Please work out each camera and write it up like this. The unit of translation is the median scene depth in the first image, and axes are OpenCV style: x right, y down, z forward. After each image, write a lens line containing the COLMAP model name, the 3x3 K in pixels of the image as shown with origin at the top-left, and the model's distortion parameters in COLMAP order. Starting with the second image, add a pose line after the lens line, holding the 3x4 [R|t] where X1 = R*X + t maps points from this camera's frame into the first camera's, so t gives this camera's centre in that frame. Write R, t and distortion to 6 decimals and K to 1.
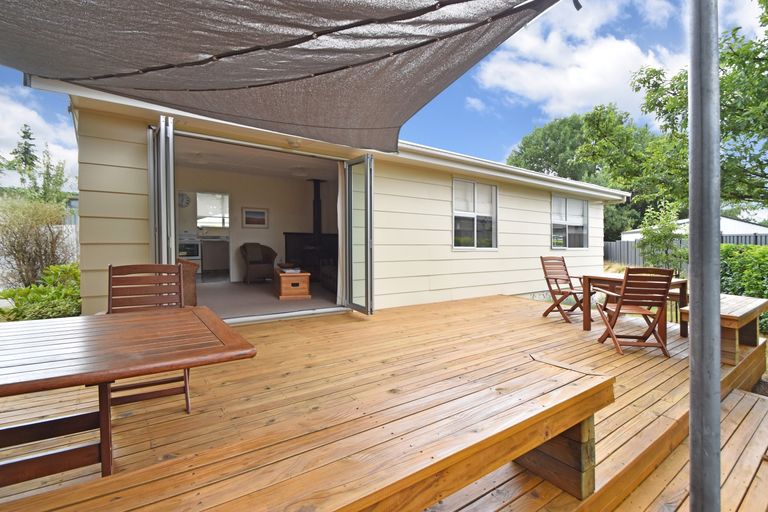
lens RADIAL K [[355.7, 0, 384.7], [0, 355.7, 258.0], [0, 0, 1]] dist [-0.001085, 0.000135]
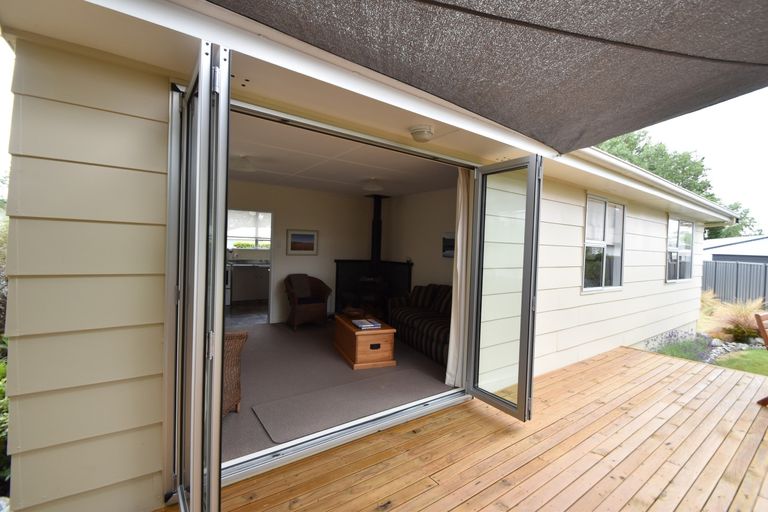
lens RADIAL K [[332.1, 0, 383.9], [0, 332.1, 252.9], [0, 0, 1]] dist [-0.003042, -0.000083]
pose [[0.999793, 0.010671, -0.017339, -0.221238], [-0.011421, 0.998976, -0.043775, -0.077098], [0.016854, 0.043964, 0.998891, 0.341733]]
